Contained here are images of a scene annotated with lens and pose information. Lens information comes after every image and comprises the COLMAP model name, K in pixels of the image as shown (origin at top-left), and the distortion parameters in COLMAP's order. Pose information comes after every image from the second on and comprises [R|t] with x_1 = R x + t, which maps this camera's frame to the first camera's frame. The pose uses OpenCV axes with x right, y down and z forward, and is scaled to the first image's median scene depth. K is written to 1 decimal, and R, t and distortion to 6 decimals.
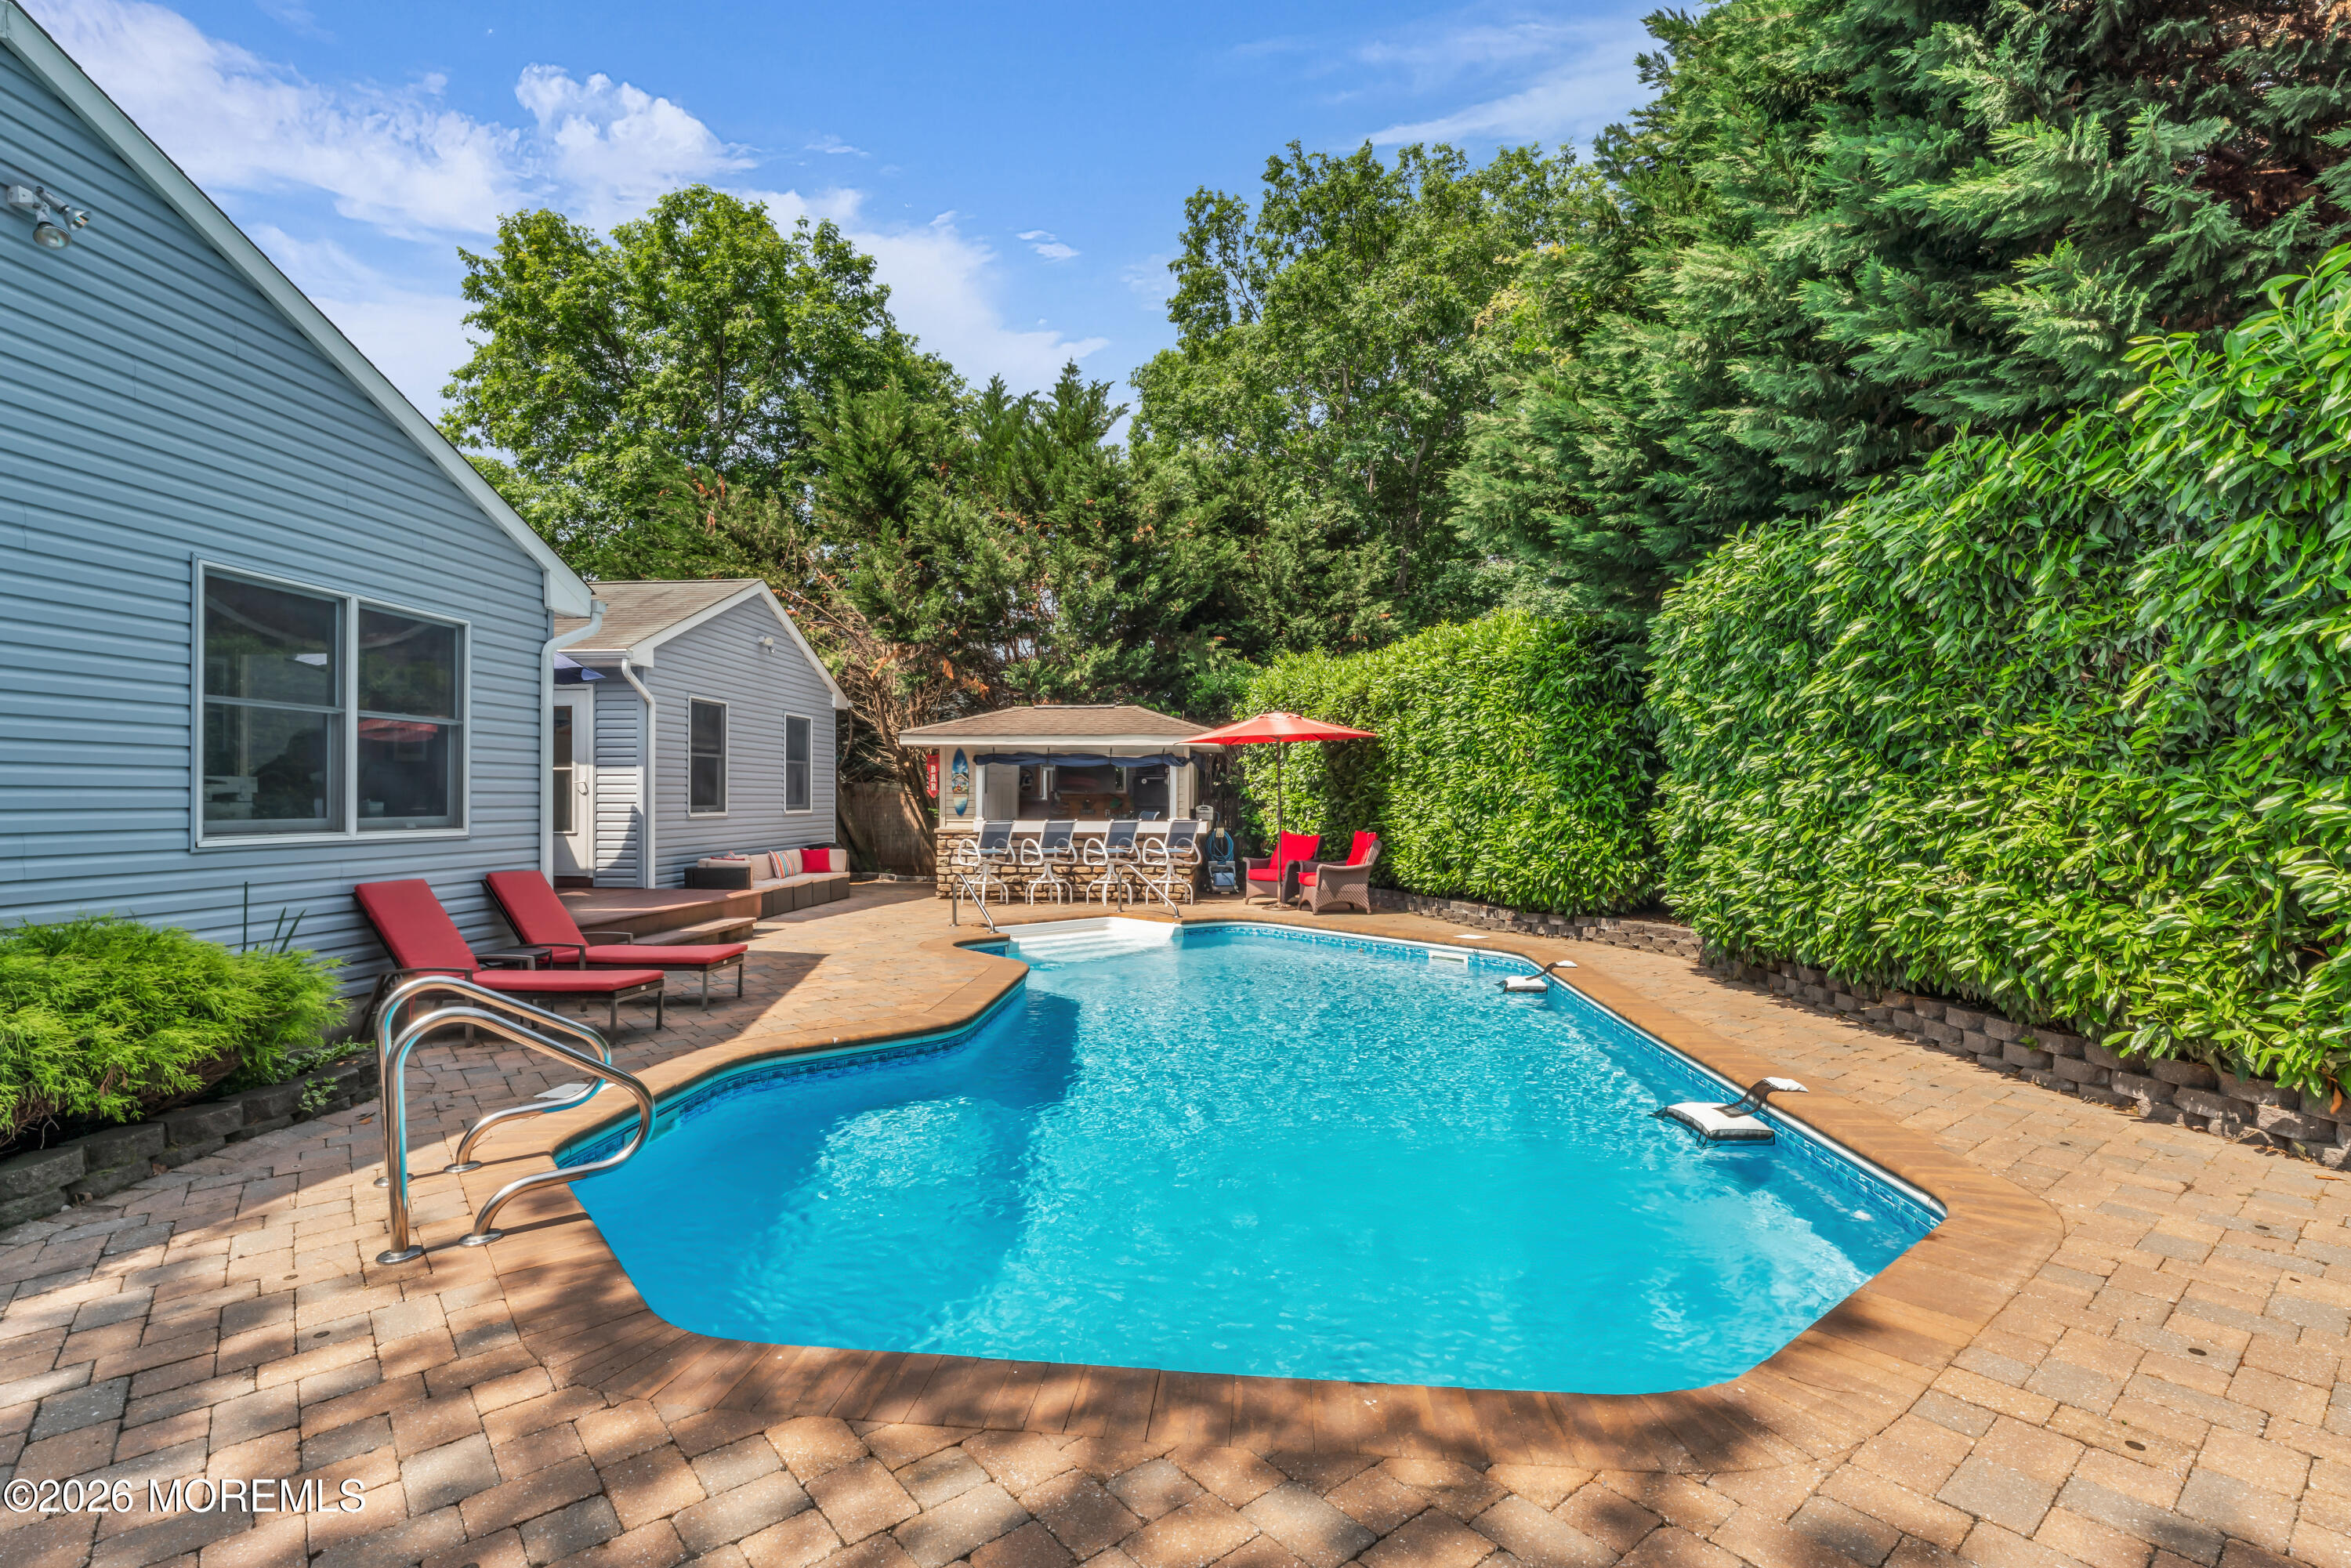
lens RADIAL K [[1093.6, 0, 1171.9], [0, 1093.6, 796.1], [0, 0, 1]] dist [-0.001043, 0.000126]
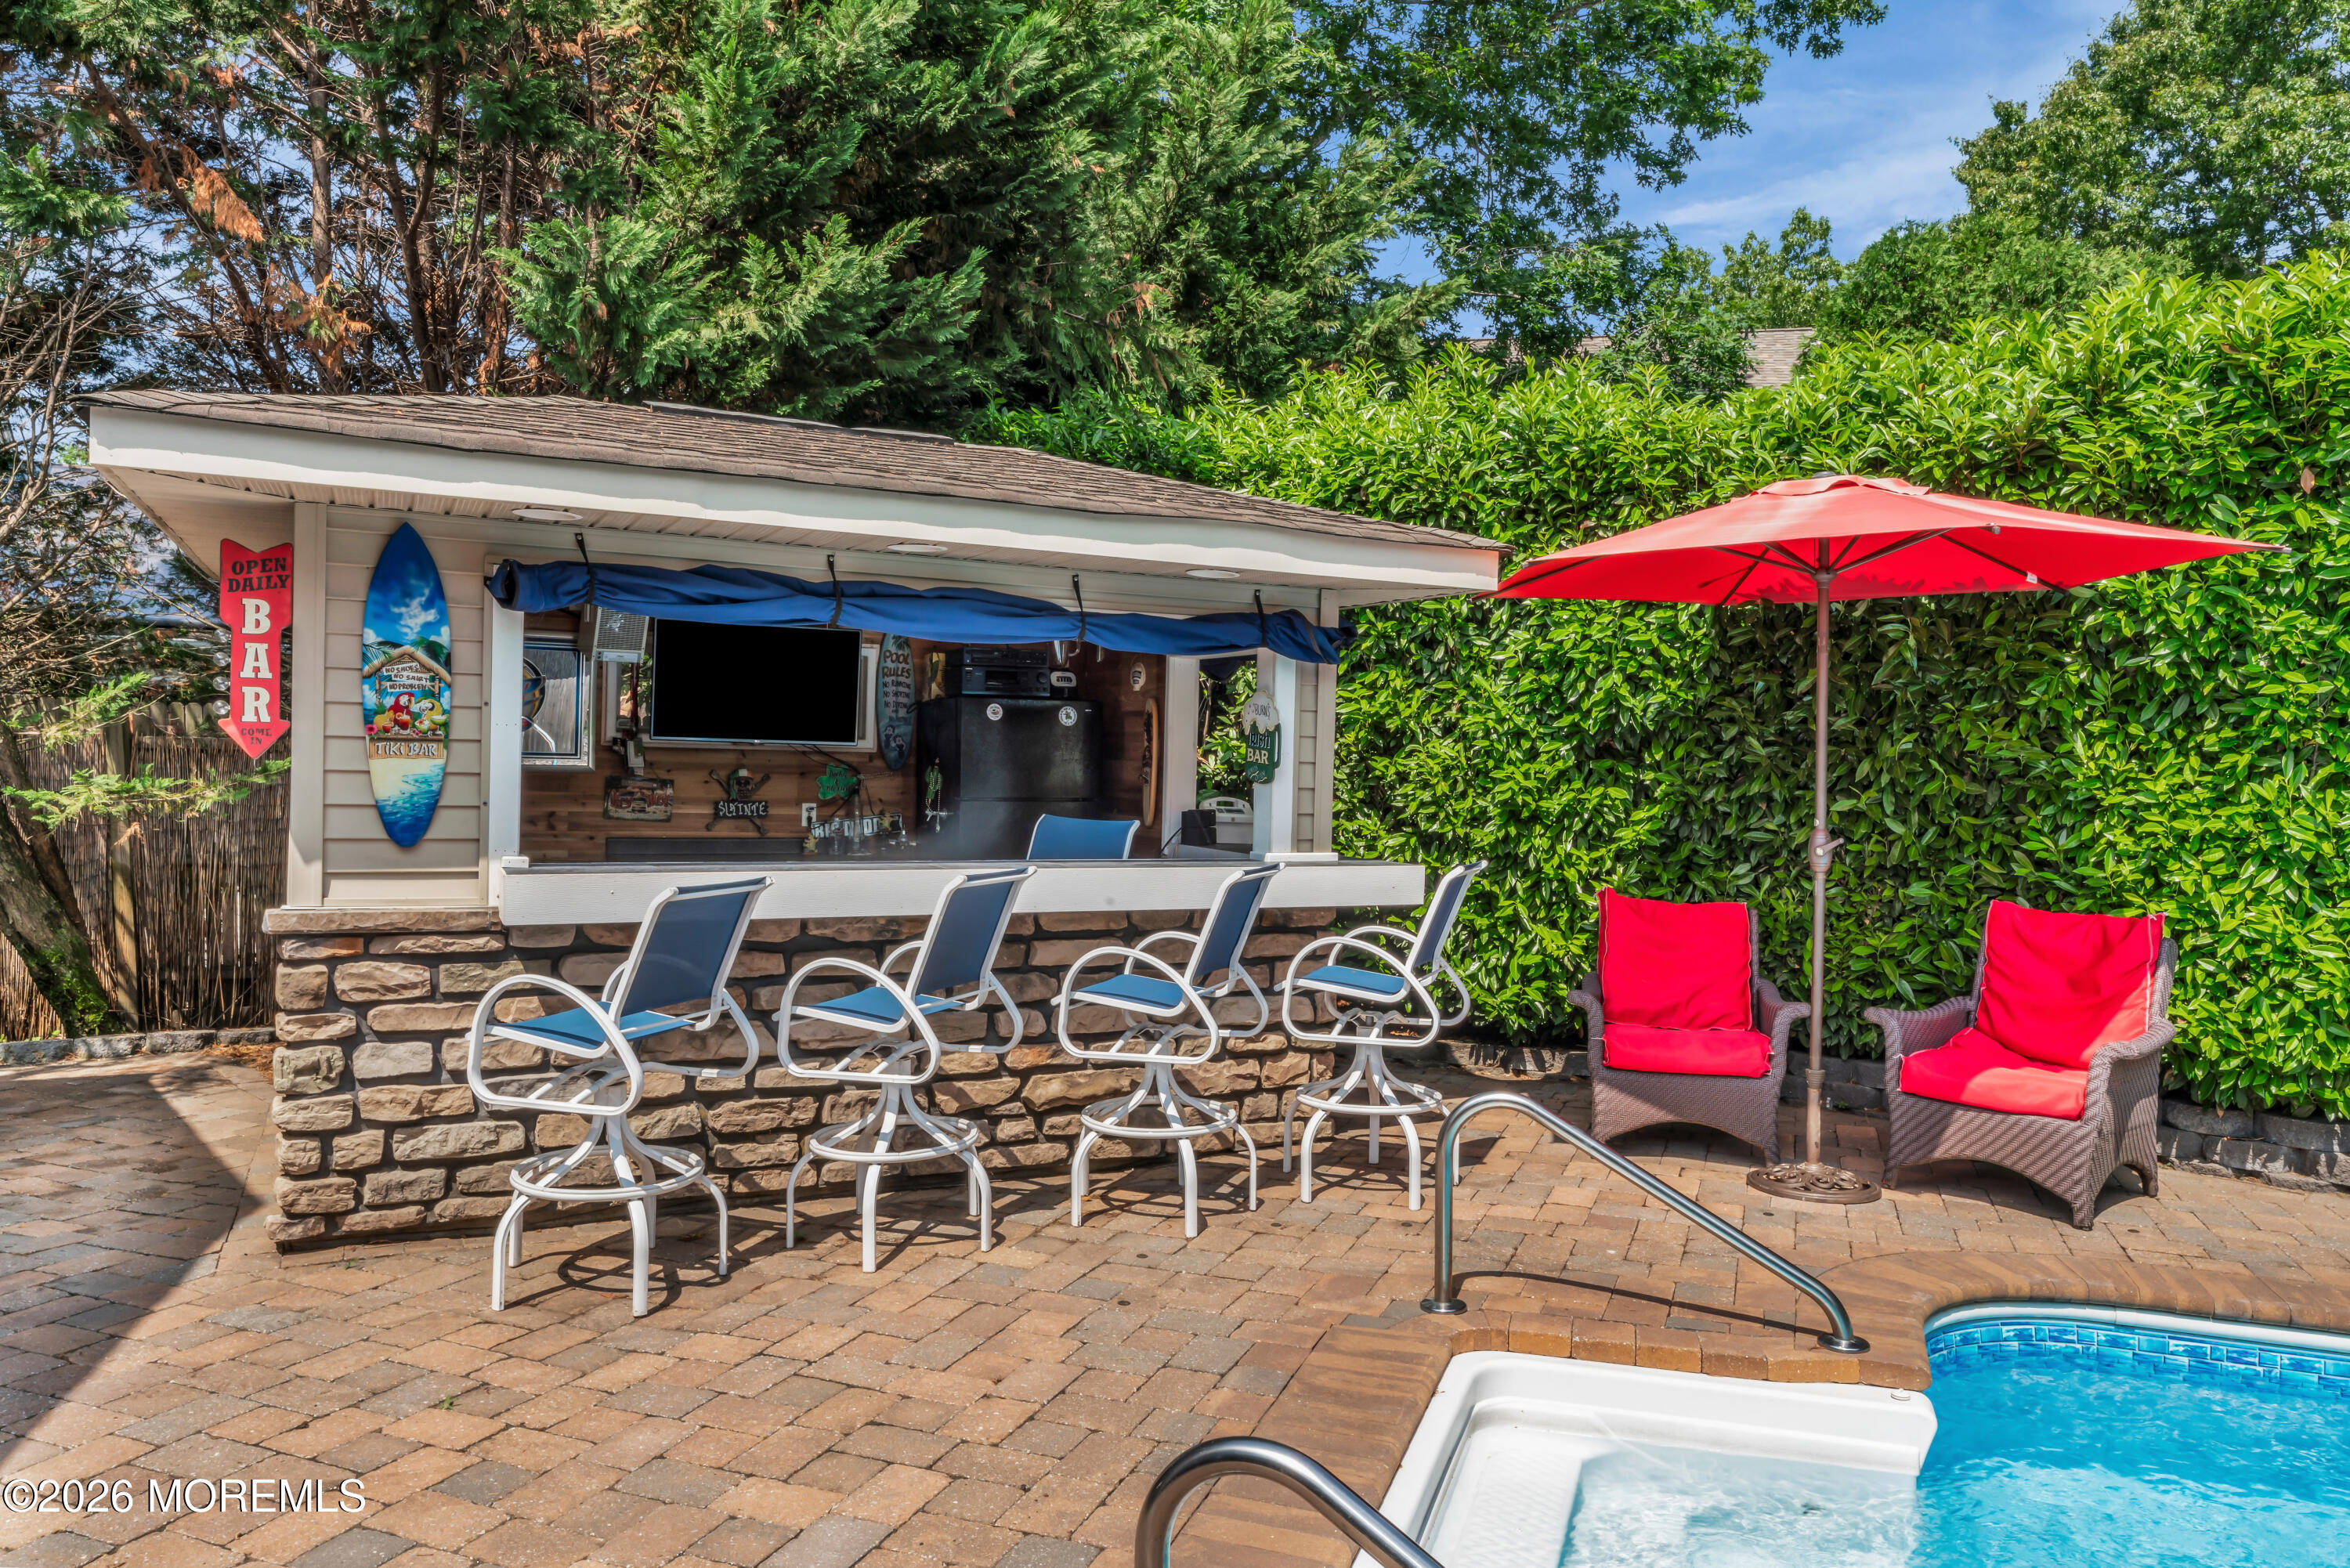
lens RADIAL K [[1590.8, 0, 1175.0], [0, 1590.8, 784.0], [0, 0, 1]] dist [-0.000122, -0.000106]
pose [[0.866555, 0.004760, 0.499059, -0.230837], [-0.013697, 0.999805, 0.014247, -0.000467], [-0.498894, -0.019182, 0.866451, 0.700809]]
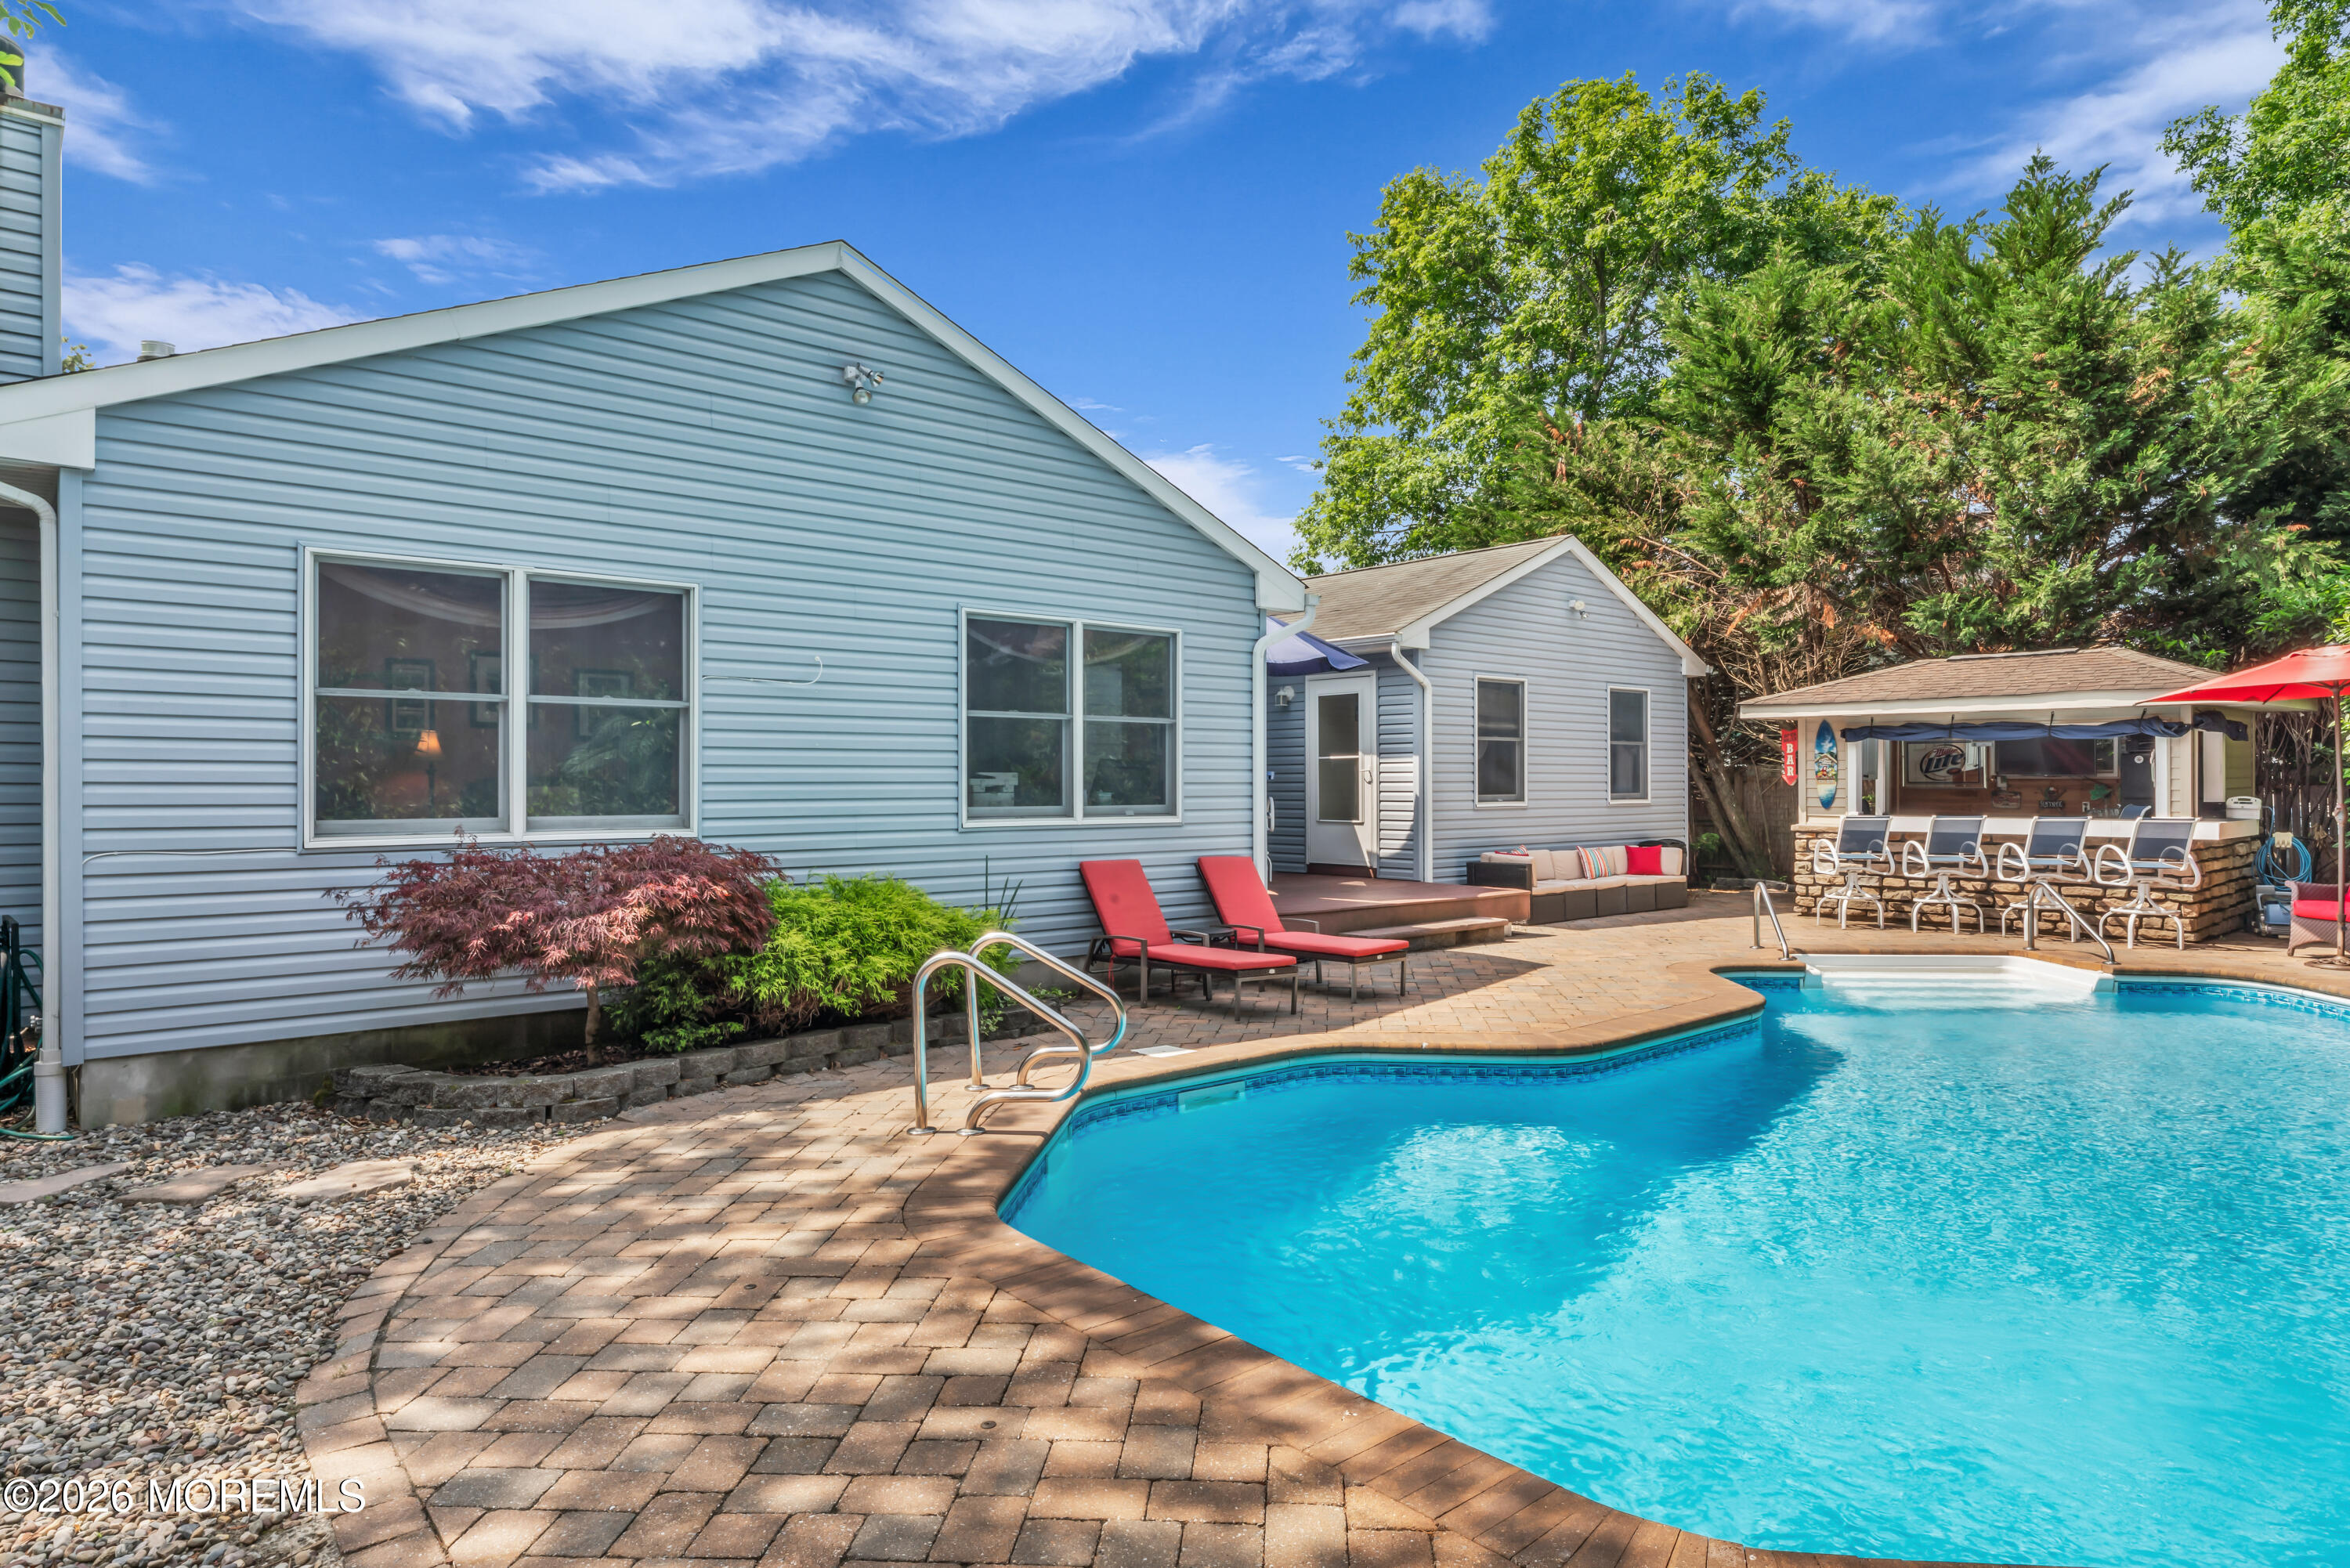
lens RADIAL K [[1358.2, 0, 1175.0], [0, 1358.2, 784.0], [0, 0, 1]] dist [0.000964, -0.001013]
pose [[0.721022, -0.002257, -0.692909, 0.143904], [0.003929, 0.999992, 0.000831, -0.001948], [0.692901, -0.003321, 0.721025, 0.001344]]
